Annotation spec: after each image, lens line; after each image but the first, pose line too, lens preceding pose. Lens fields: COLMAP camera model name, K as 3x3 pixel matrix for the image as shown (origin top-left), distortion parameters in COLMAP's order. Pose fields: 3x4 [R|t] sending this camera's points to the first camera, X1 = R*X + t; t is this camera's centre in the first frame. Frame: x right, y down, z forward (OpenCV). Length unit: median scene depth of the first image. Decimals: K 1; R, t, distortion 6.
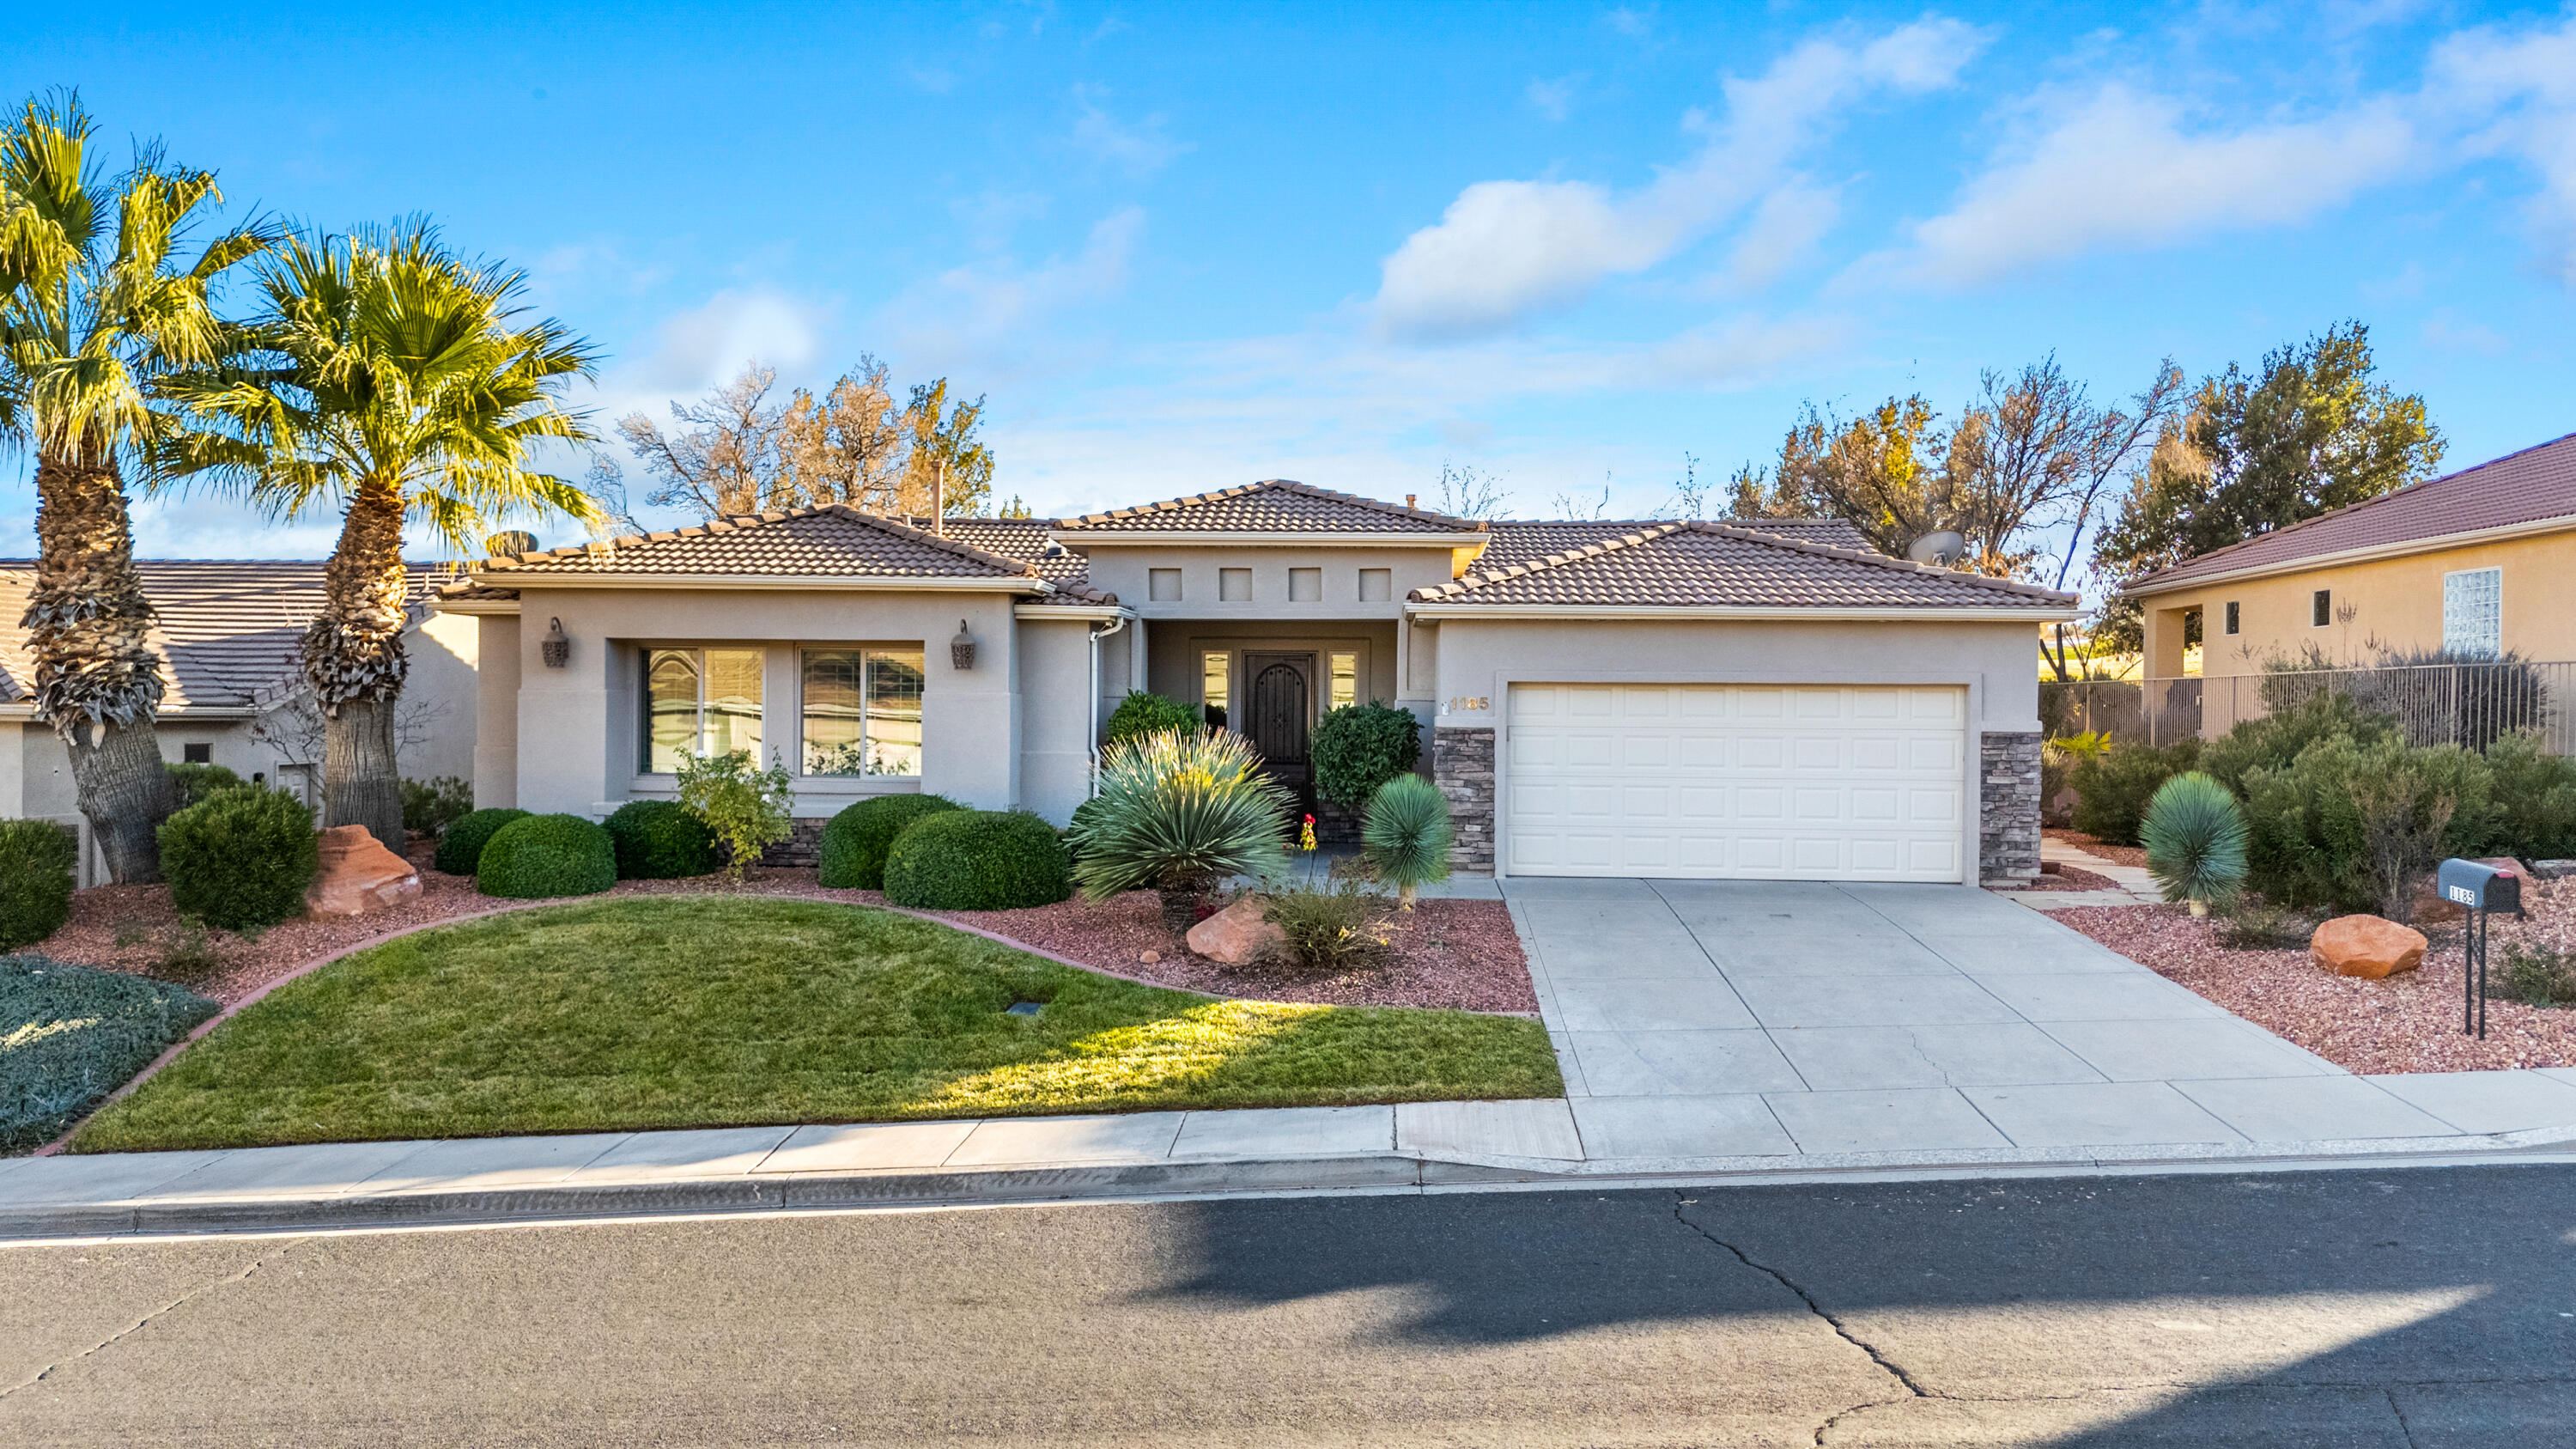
lens RADIAL K [[1908.0, 0, 1288.0], [0, 1908.0, 724.5], [0, 0, 1]] dist [0.084598, -0.099024]
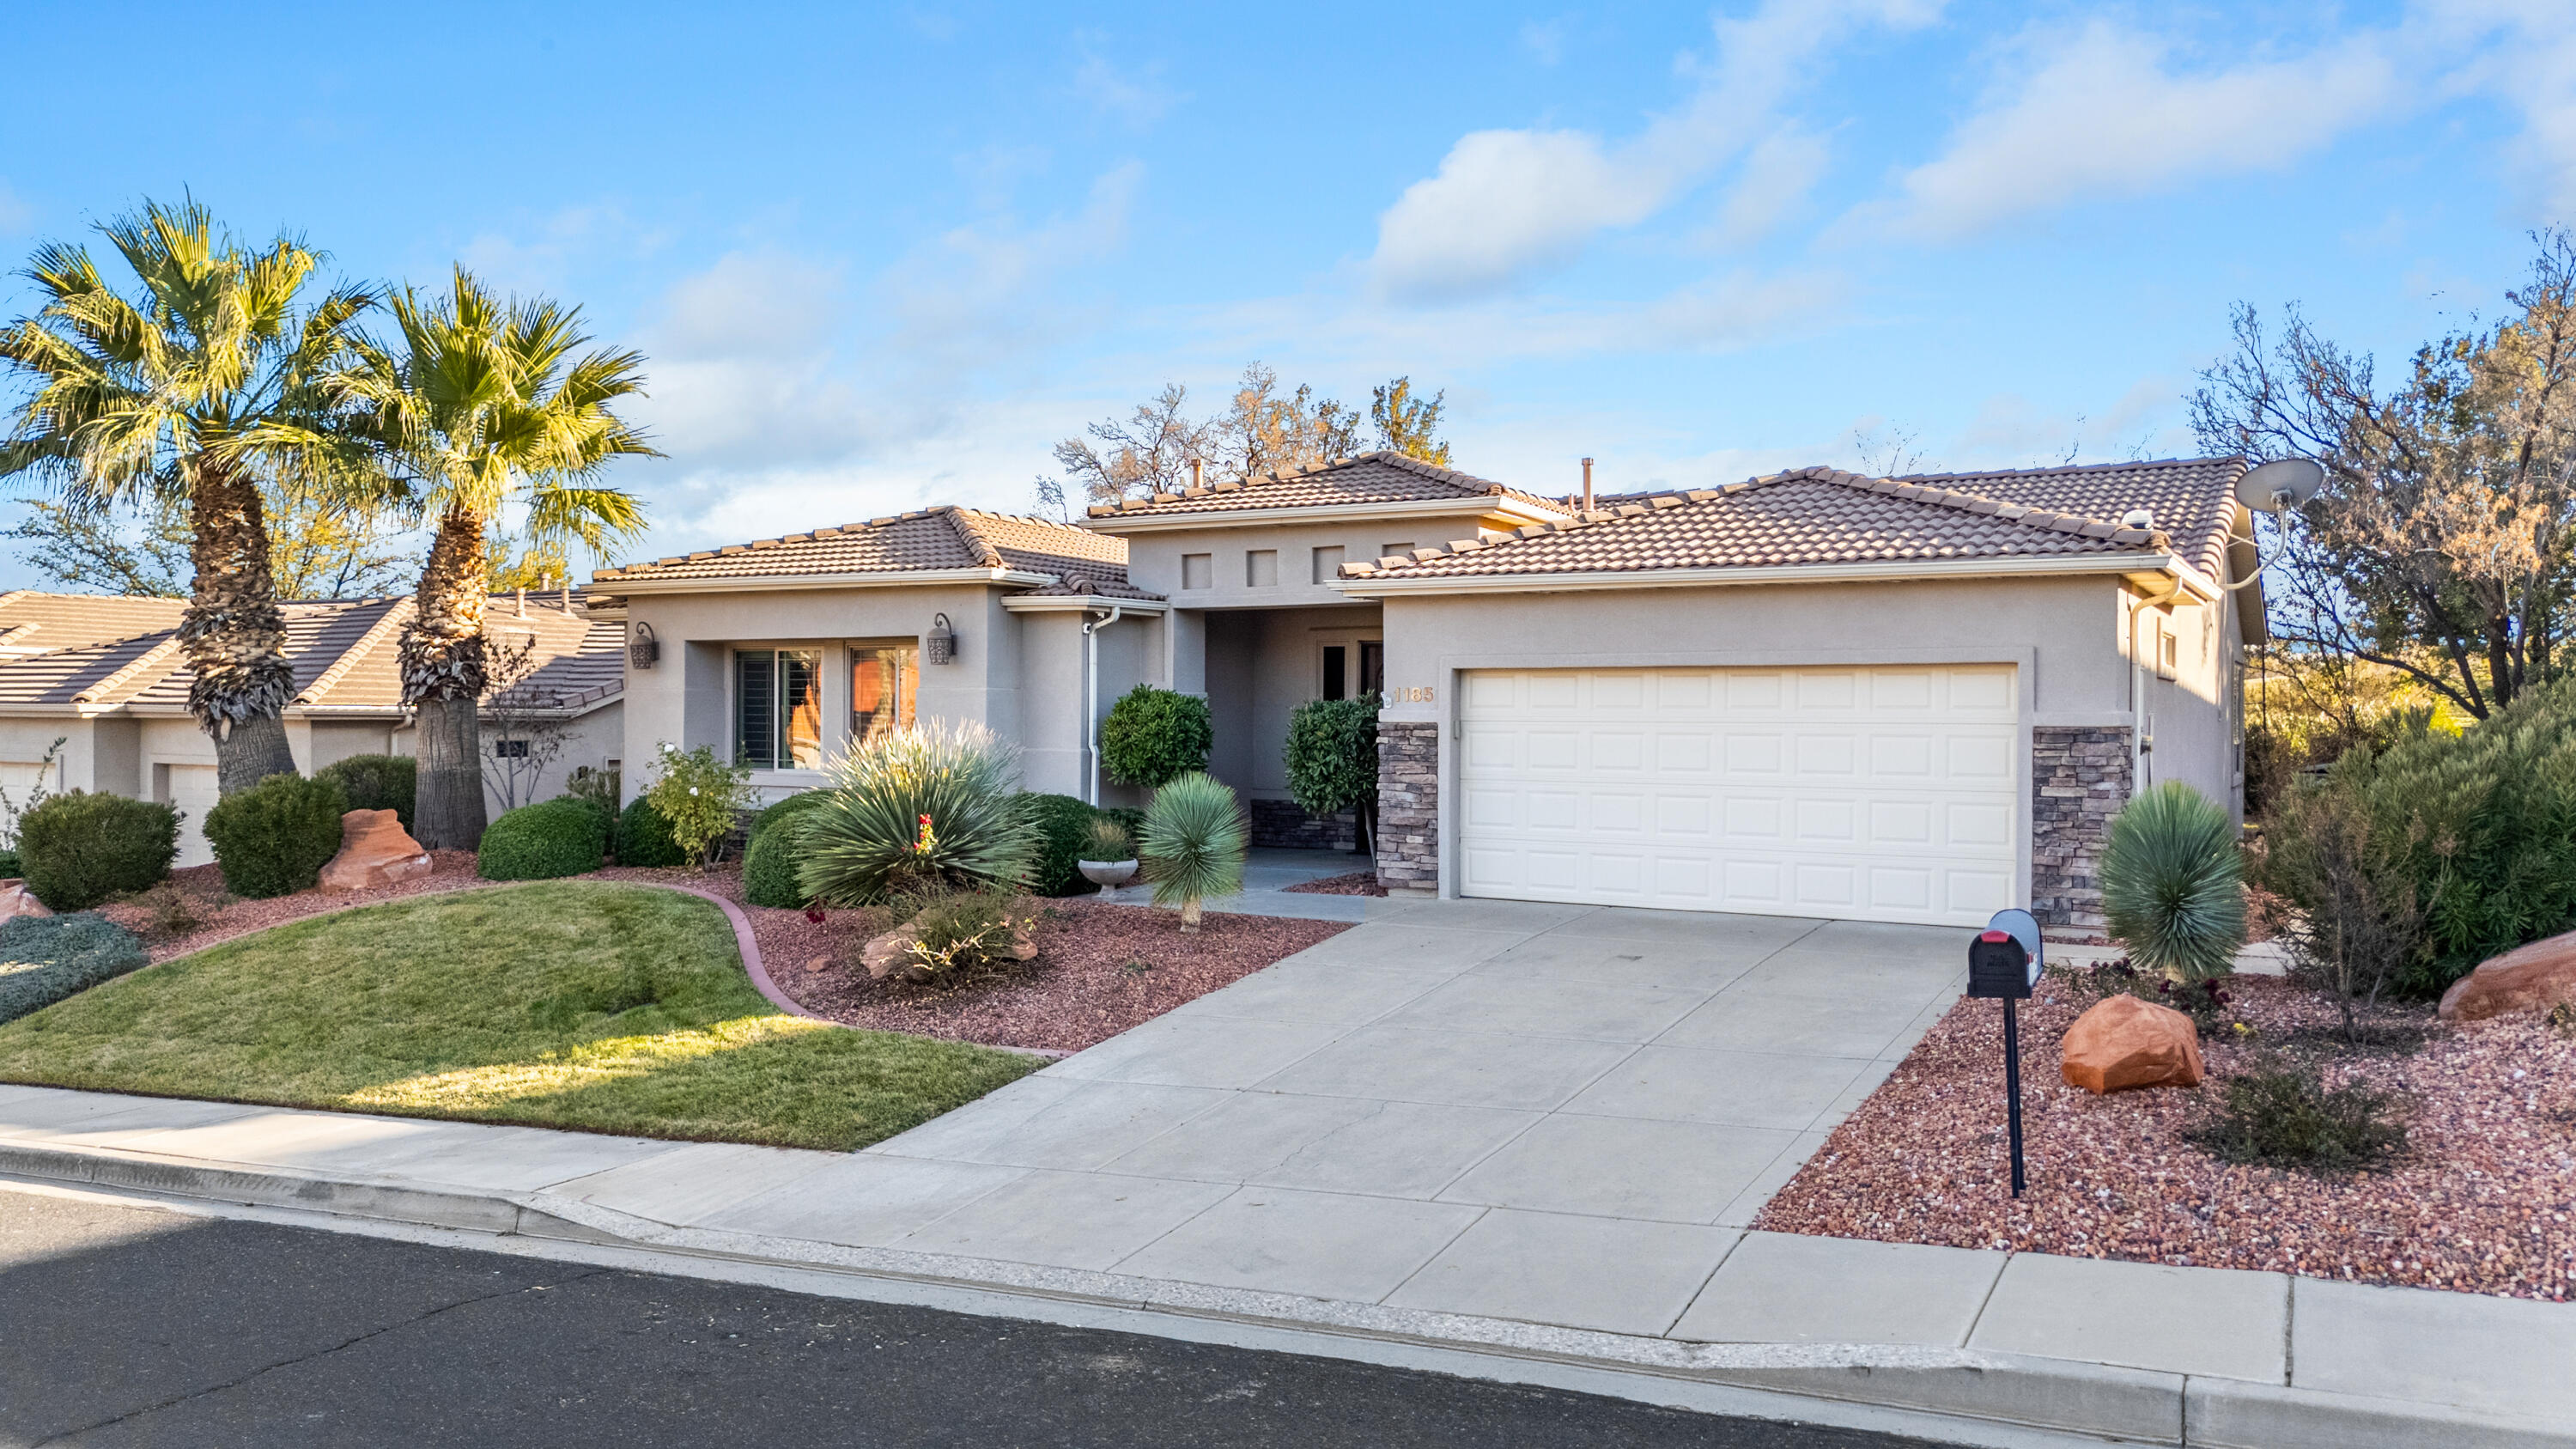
lens RADIAL K [[1908.0, 0, 1288.0], [0, 1908.0, 724.5], [0, 0, 1]] dist [0.084598, -0.099024]
pose [[0.890611, -0.001701, -0.454762, 0.441717], [-0.000726, 0.999986, -0.005162, 0.007178], [0.454765, 0.004928, 0.890598, 0.212474]]
